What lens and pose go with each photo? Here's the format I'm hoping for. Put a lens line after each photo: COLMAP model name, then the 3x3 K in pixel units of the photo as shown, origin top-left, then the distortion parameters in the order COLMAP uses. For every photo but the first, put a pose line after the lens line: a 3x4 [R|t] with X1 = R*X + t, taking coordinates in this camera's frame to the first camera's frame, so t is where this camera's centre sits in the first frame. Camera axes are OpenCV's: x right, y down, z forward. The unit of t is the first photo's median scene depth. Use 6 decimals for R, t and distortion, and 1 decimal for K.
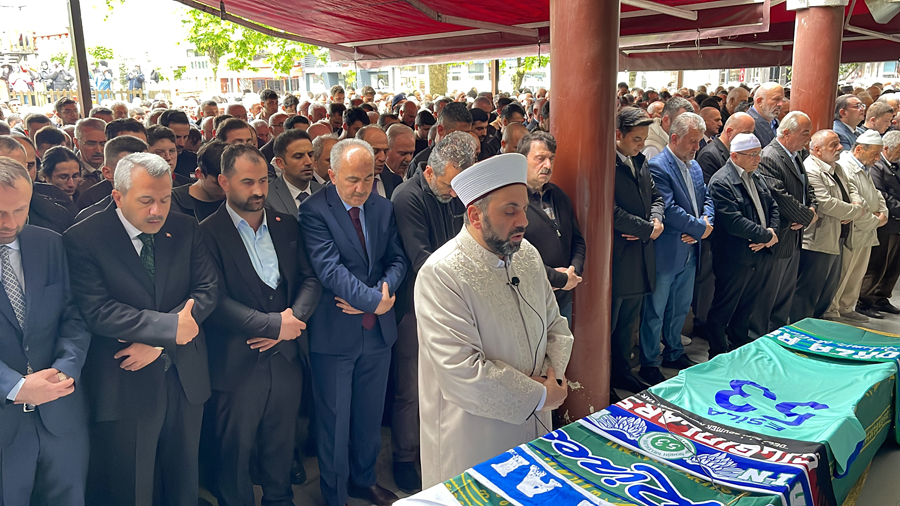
lens RADIAL K [[834.0, 0, 450.0], [0, 834.0, 253.0], [0, 0, 1]] dist [0.178118, -0.258024]
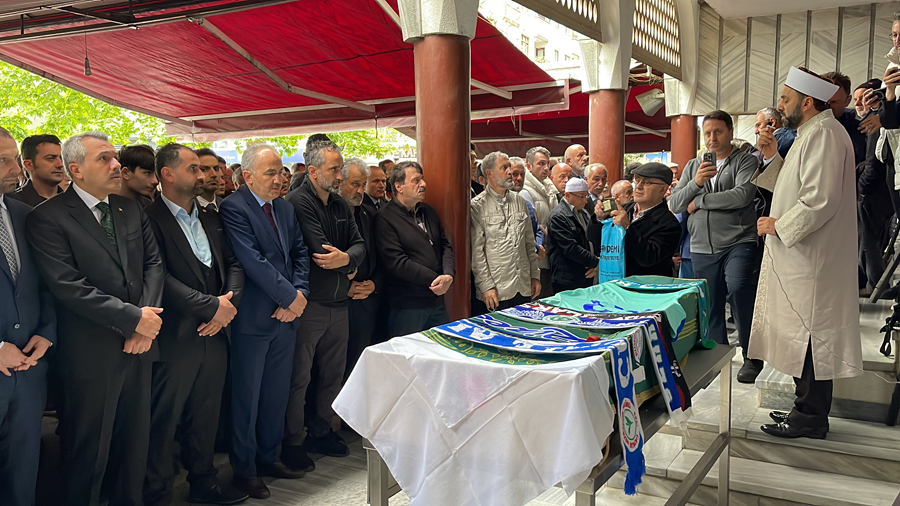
lens RADIAL K [[834.0, 0, 450.0], [0, 834.0, 253.0], [0, 0, 1]] dist [0.178118, -0.258024]
pose [[0.972388, -0.007220, 0.233257, -0.119304], [0.036503, 0.991924, -0.121469, 0.134800], [-0.230496, 0.126629, 0.964799, -0.150331]]
